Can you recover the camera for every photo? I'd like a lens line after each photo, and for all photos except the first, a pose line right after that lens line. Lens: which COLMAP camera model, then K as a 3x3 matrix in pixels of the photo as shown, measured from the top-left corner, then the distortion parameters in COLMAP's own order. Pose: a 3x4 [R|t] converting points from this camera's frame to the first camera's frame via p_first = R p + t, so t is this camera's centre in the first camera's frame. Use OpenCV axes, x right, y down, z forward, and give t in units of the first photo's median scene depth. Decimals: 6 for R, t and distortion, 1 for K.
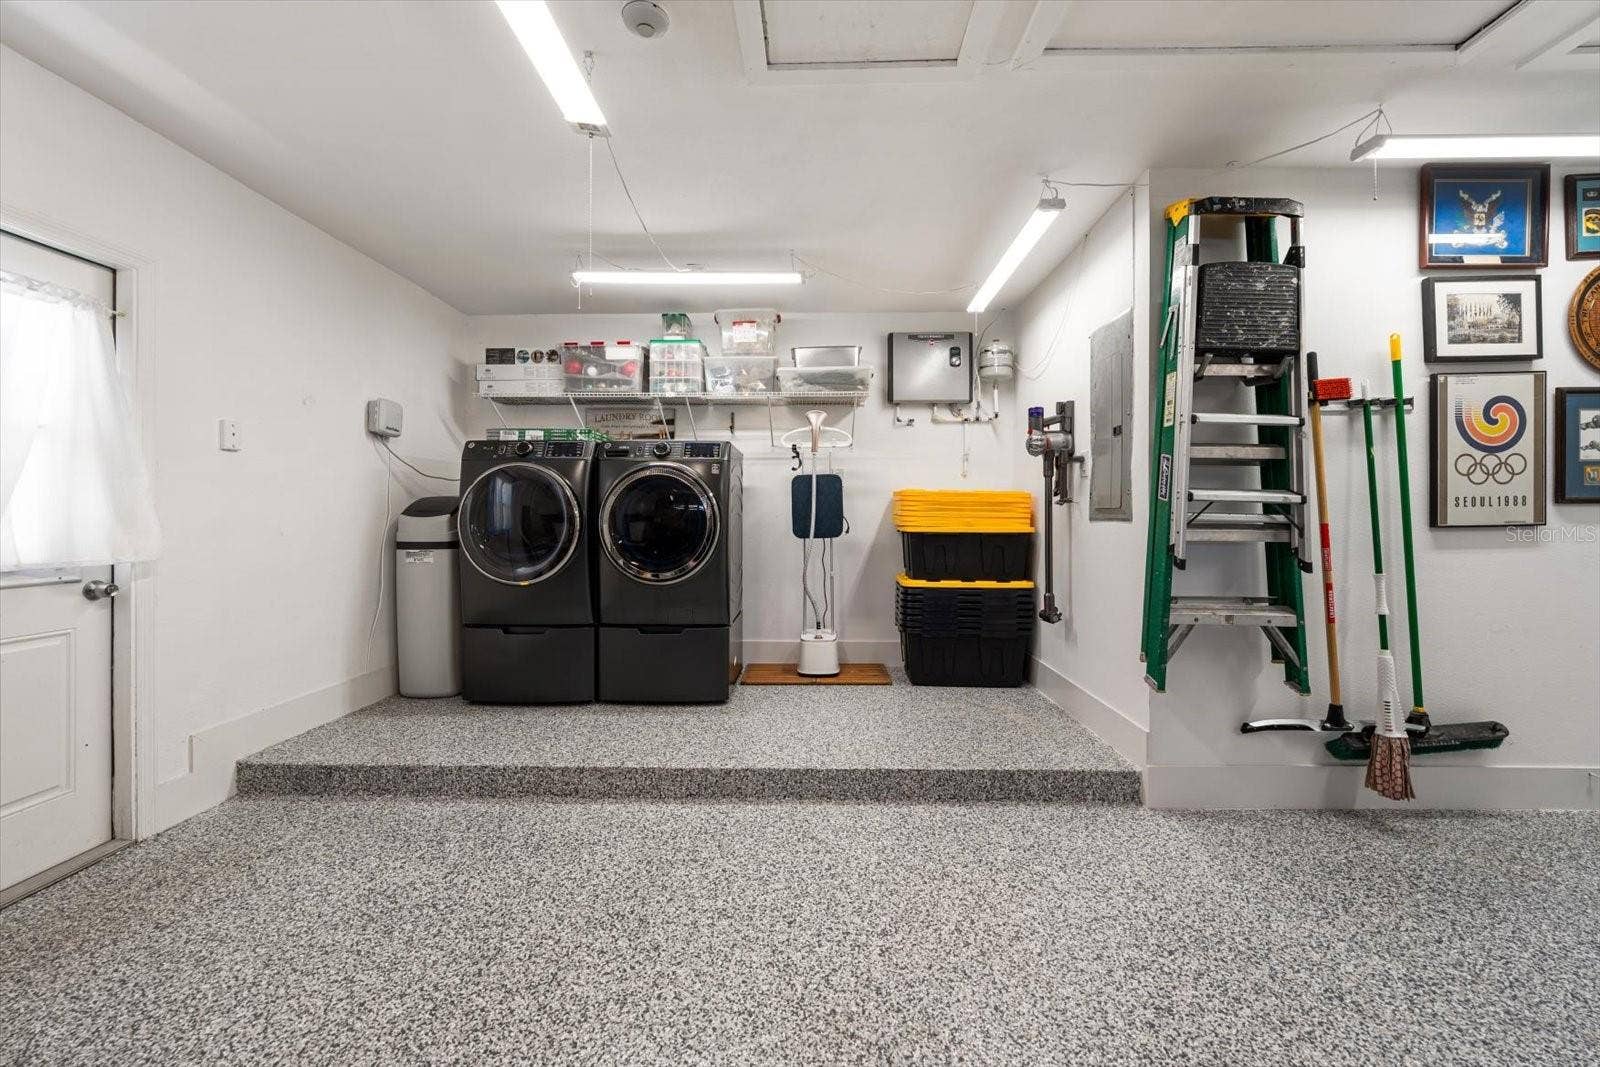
lens RADIAL K [[568.5, 0, 805.9], [0, 568.5, 528.8], [0, 0, 1]] dist [-0.000846, -0.000097]
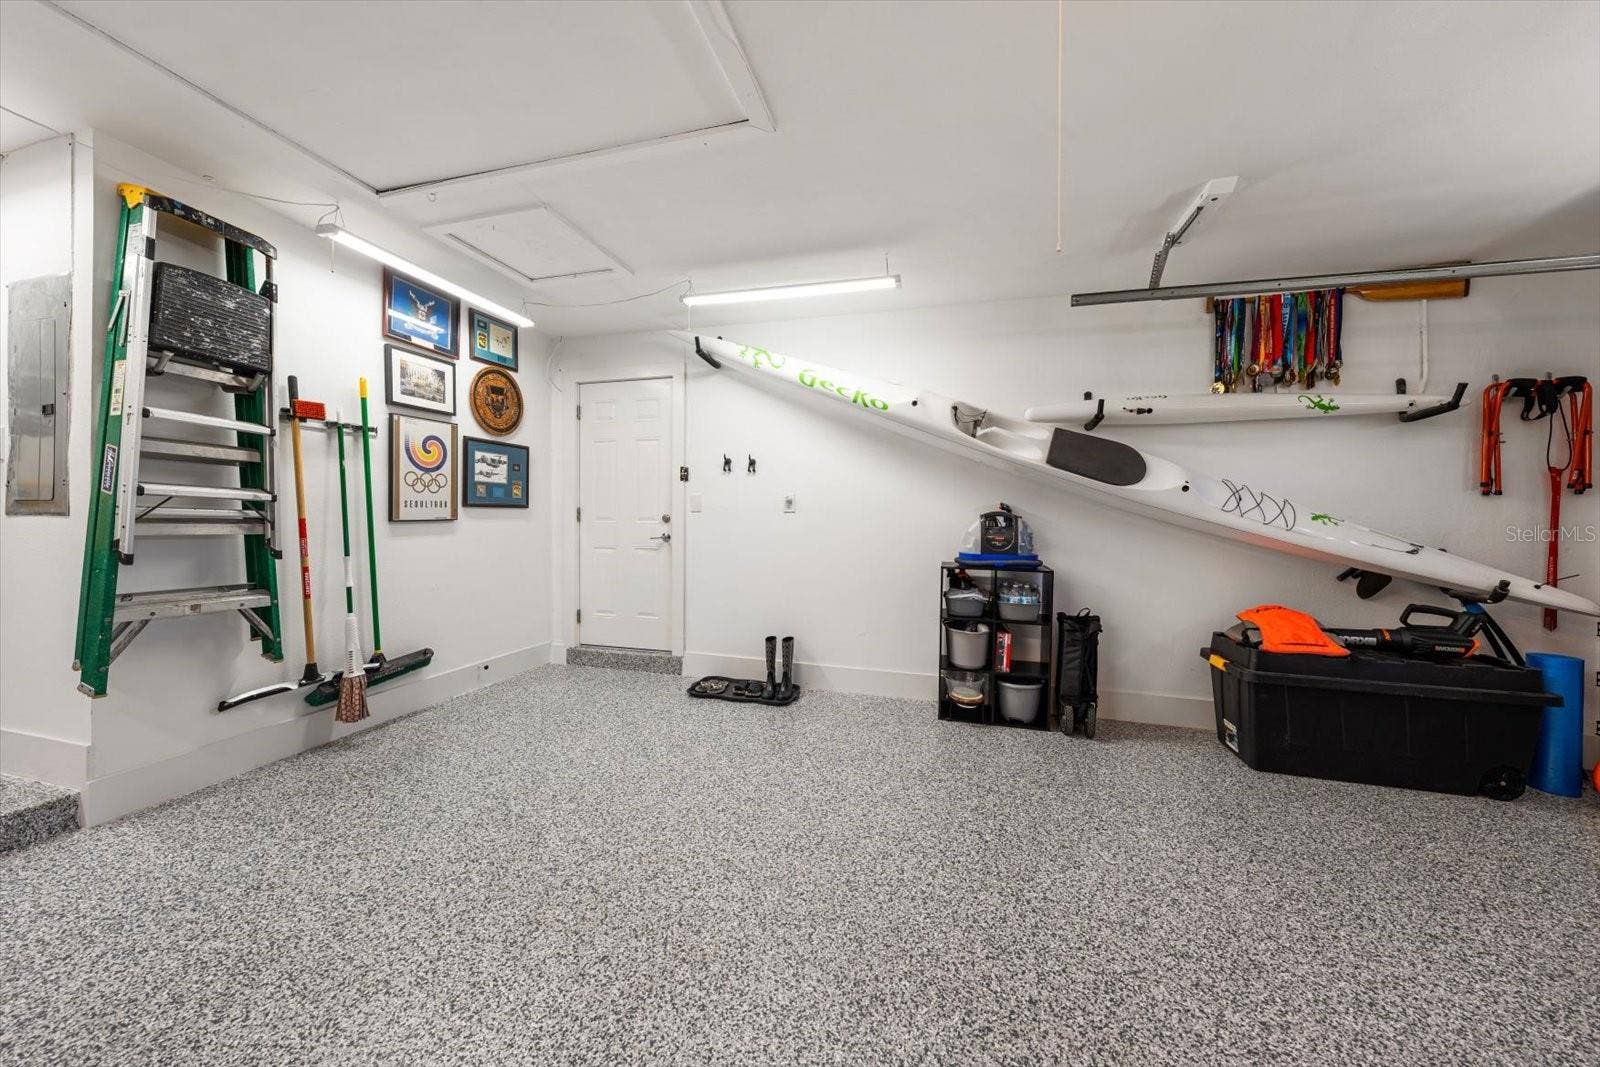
lens RADIAL K [[551.0, 0, 801.9], [0, 551.0, 523.7], [0, 0, 1]] dist [-0.000279, 0.000104]
pose [[0.259355, -0.006128, 0.965763, 0.045460], [0.014713, 0.999889, 0.002393, 0.015220], [-0.965670, 0.013589, 0.259417, -0.348916]]
